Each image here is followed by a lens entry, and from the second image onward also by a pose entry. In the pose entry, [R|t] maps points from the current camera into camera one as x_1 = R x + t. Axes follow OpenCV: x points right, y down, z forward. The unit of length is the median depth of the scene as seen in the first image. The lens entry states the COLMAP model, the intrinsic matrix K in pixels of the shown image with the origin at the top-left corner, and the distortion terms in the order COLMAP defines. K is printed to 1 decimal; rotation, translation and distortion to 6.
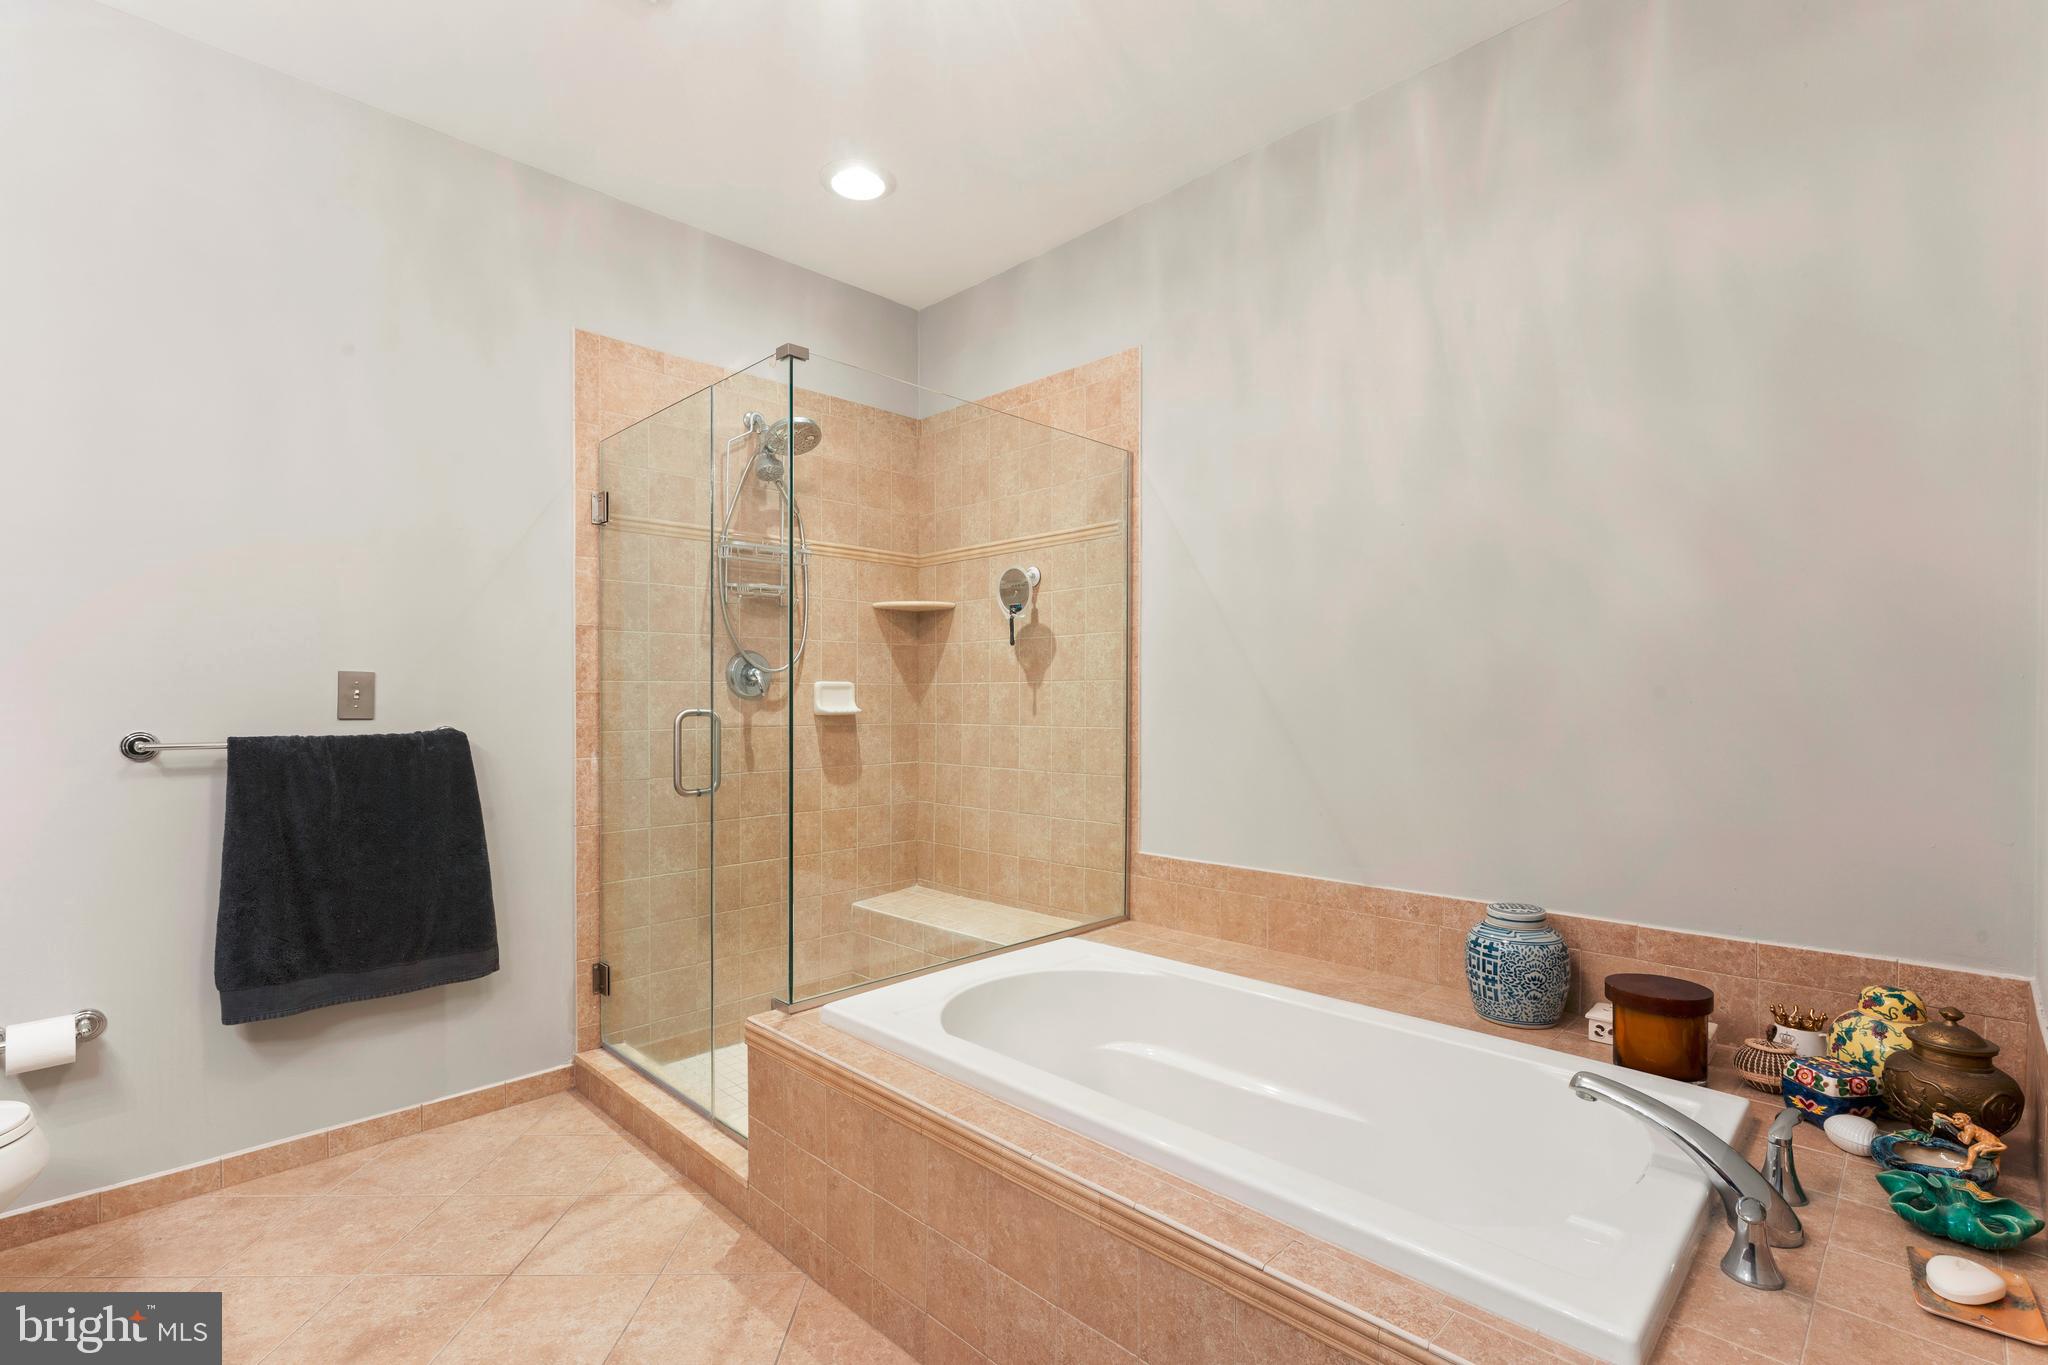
lens RADIAL K [[938.1, 0, 1021.1], [0, 938.1, 701.8], [0, 0, 1]] dist [-0.000566, -0.000422]
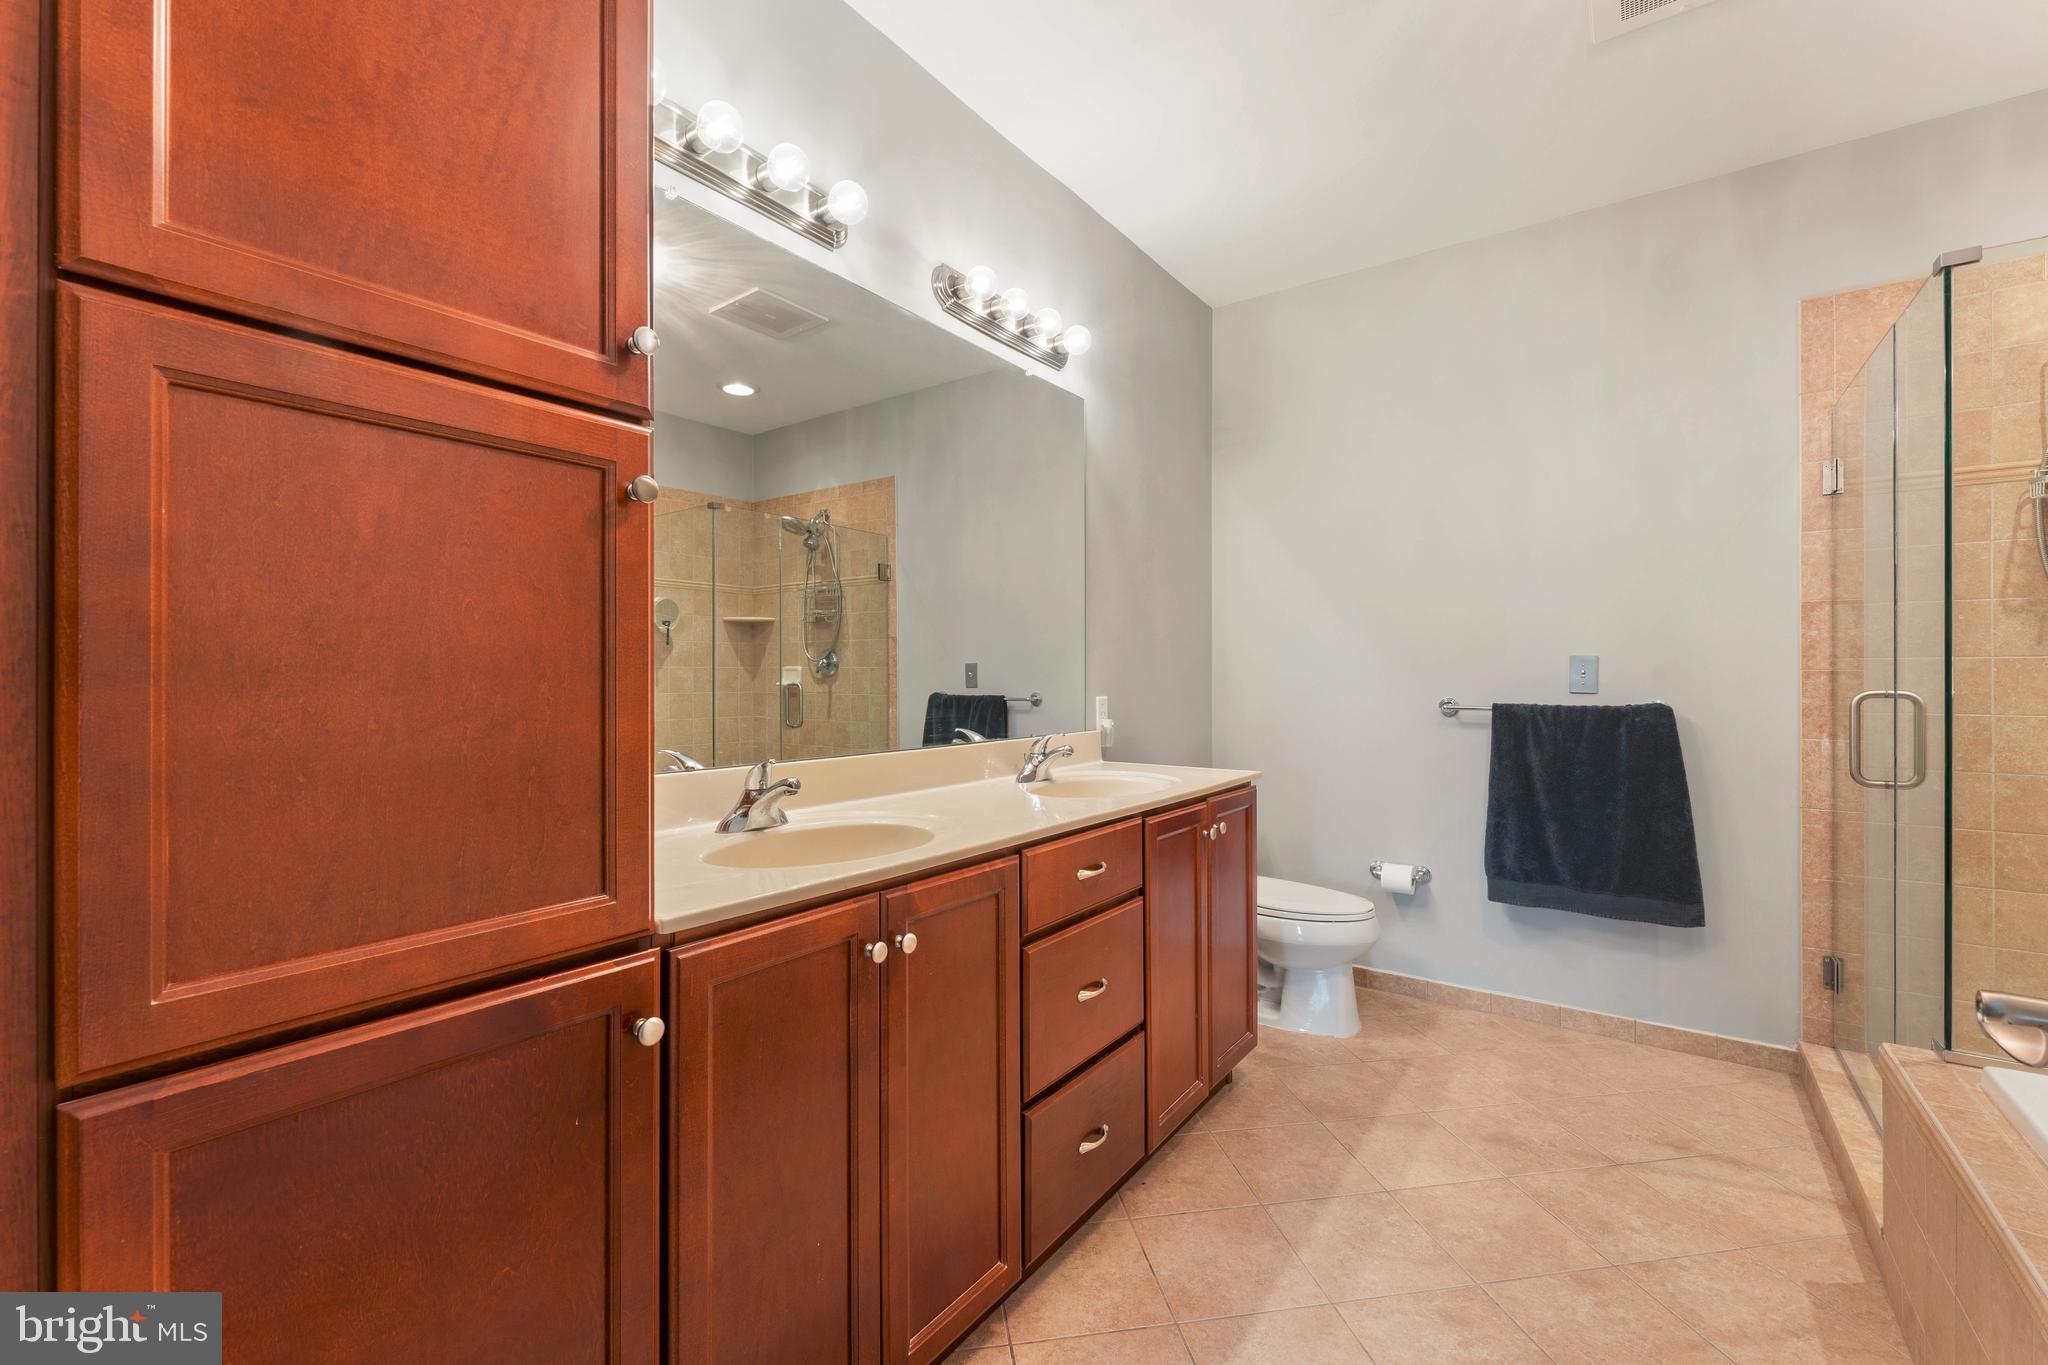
lens RADIAL K [[828.9, 0, 1023.0], [0, 828.9, 674.3], [0, 0, 1]] dist [0.008382, -0.002293]
pose [[0.159538, -0.001674, -0.987190, 0.283808], [-0.006819, 0.999973, -0.002798, 0.001316], [0.987168, 0.007178, 0.159522, 0.066578]]
